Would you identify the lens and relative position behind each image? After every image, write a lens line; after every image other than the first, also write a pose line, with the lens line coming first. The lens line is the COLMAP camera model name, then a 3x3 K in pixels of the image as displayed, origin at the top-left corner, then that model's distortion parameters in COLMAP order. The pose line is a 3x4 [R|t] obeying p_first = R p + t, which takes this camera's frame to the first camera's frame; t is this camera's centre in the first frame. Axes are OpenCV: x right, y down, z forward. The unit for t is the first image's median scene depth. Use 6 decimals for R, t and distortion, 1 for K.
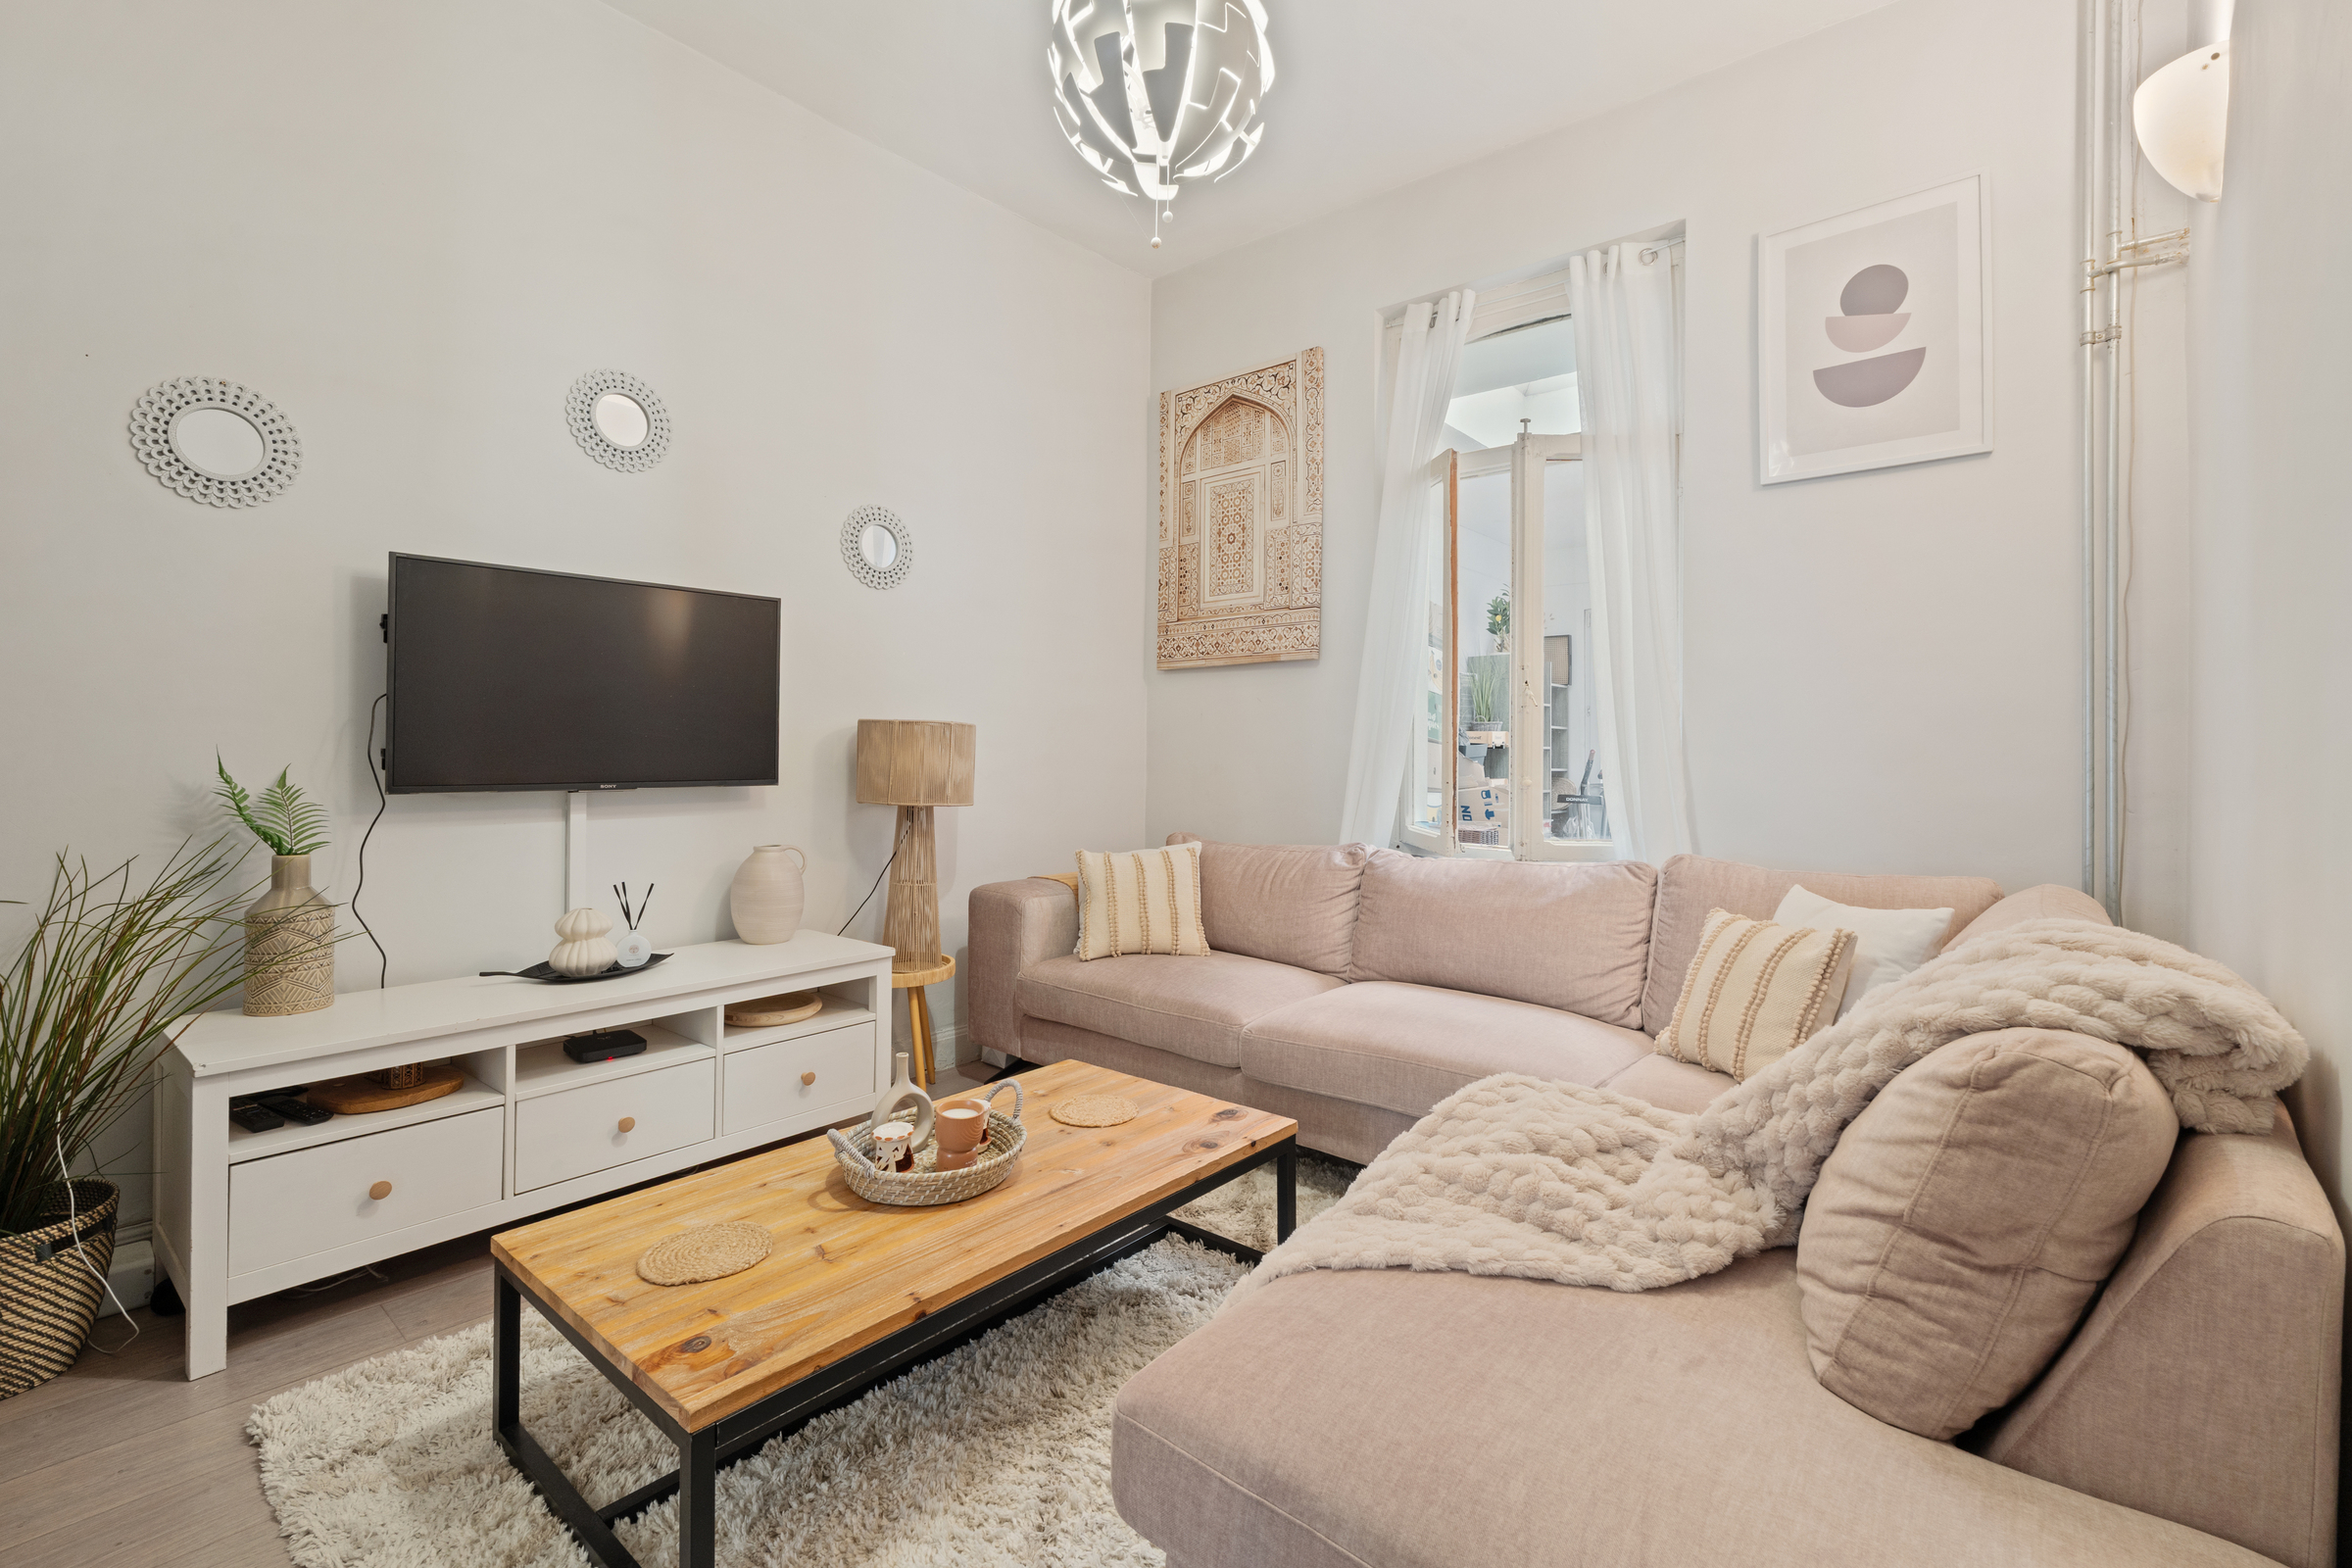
lens RADIAL K [[1047.4, 0, 1174.2], [0, 1047.4, 762.2], [0, 0, 1]] dist [-0.006075, -0.000229]
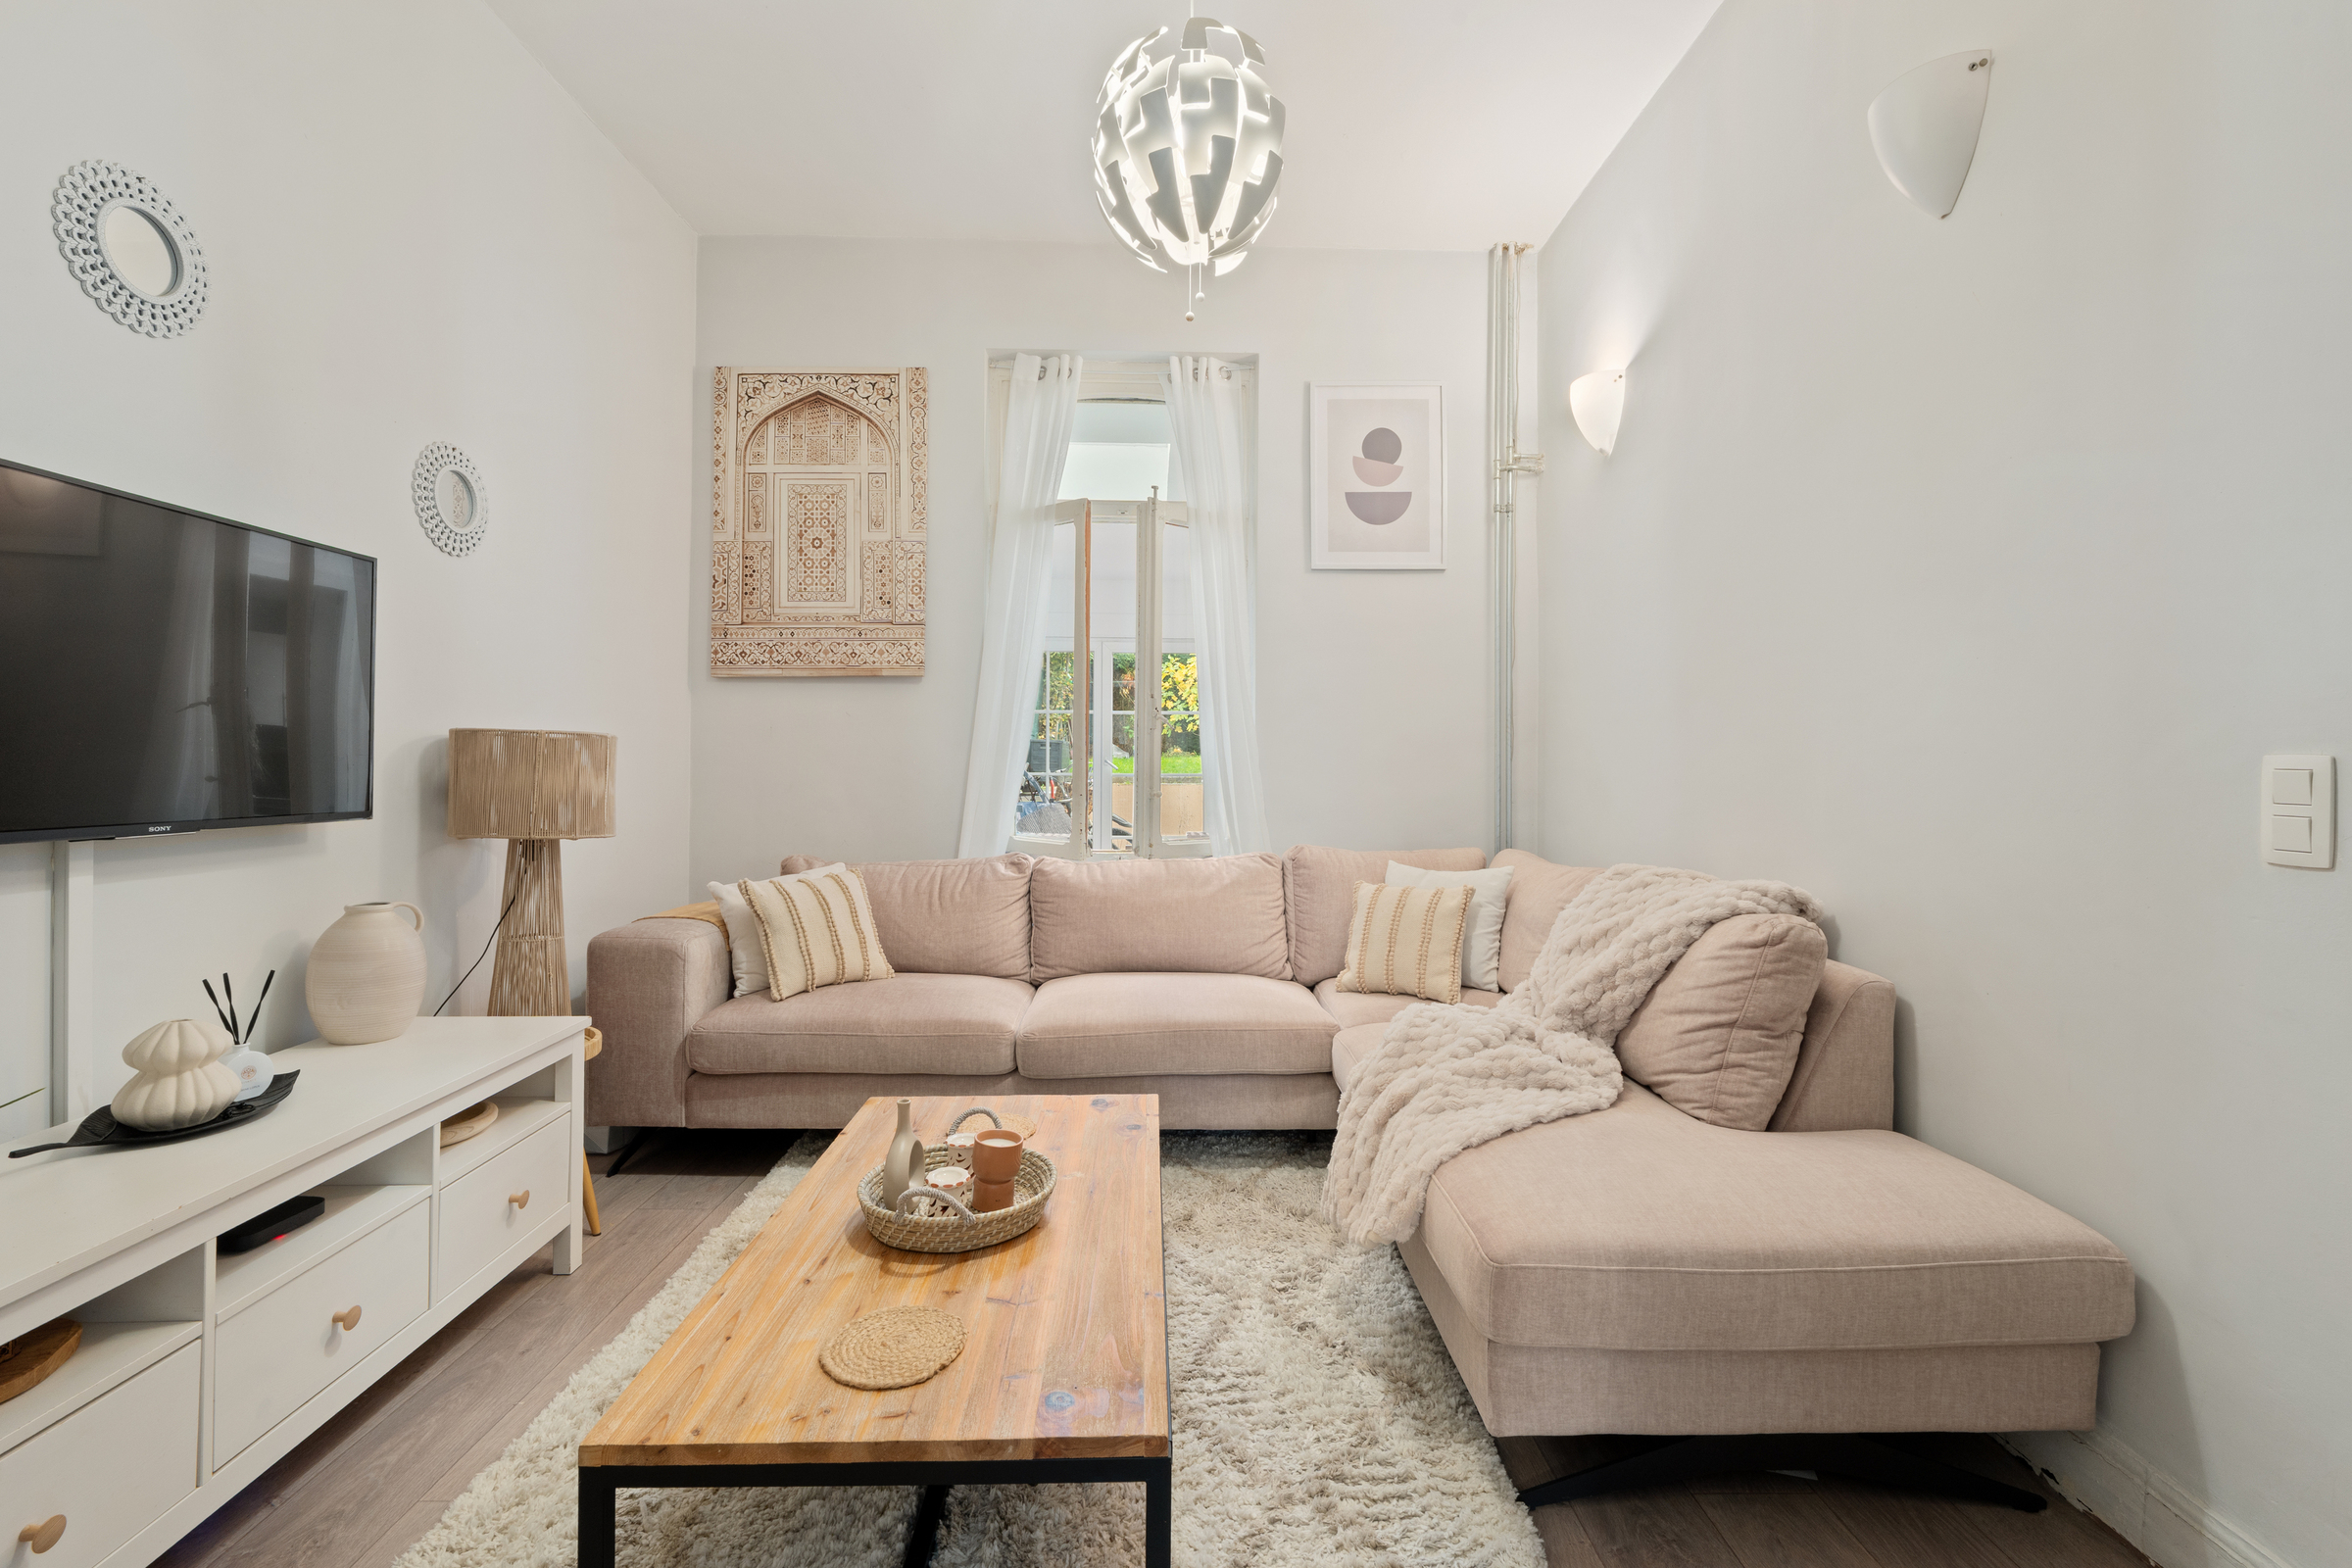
lens RADIAL K [[1050.6, 0, 1176.0], [0, 1050.6, 784.0], [0, 0, 1]] dist [-0.007180, 0.000622]
pose [[0.744469, -0.015031, 0.667488, -0.436744], [0.008847, 0.999881, 0.012650, -0.006053], [-0.667598, -0.003512, 0.744513, 0.096460]]
